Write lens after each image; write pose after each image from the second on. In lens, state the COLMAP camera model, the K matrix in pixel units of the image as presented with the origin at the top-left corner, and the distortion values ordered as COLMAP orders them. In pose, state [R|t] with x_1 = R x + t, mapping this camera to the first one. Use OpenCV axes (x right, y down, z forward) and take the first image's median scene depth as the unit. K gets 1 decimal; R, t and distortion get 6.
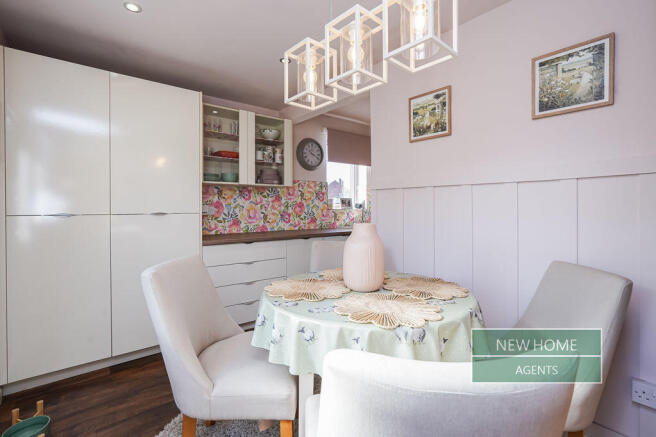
lens RADIAL K [[306.2, 0, 329.6], [0, 306.2, 207.3], [0, 0, 1]] dist [-0.004282, 0.005425]
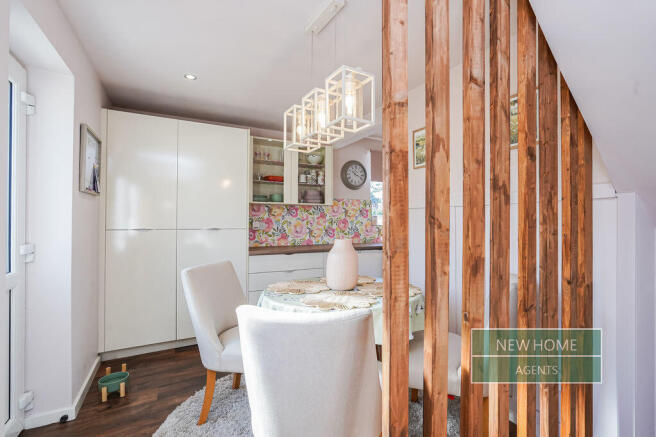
lens RADIAL K [[306.2, 0, 358.1], [0, 306.2, 216.9], [0, 0, 1]] dist [-0.004282, 0.005425]
pose [[0.990710, 0.003742, -0.135942, 0.130231], [-0.005960, 0.999856, -0.015912, -0.007135], [0.135863, 0.016575, 0.990589, -0.105405]]
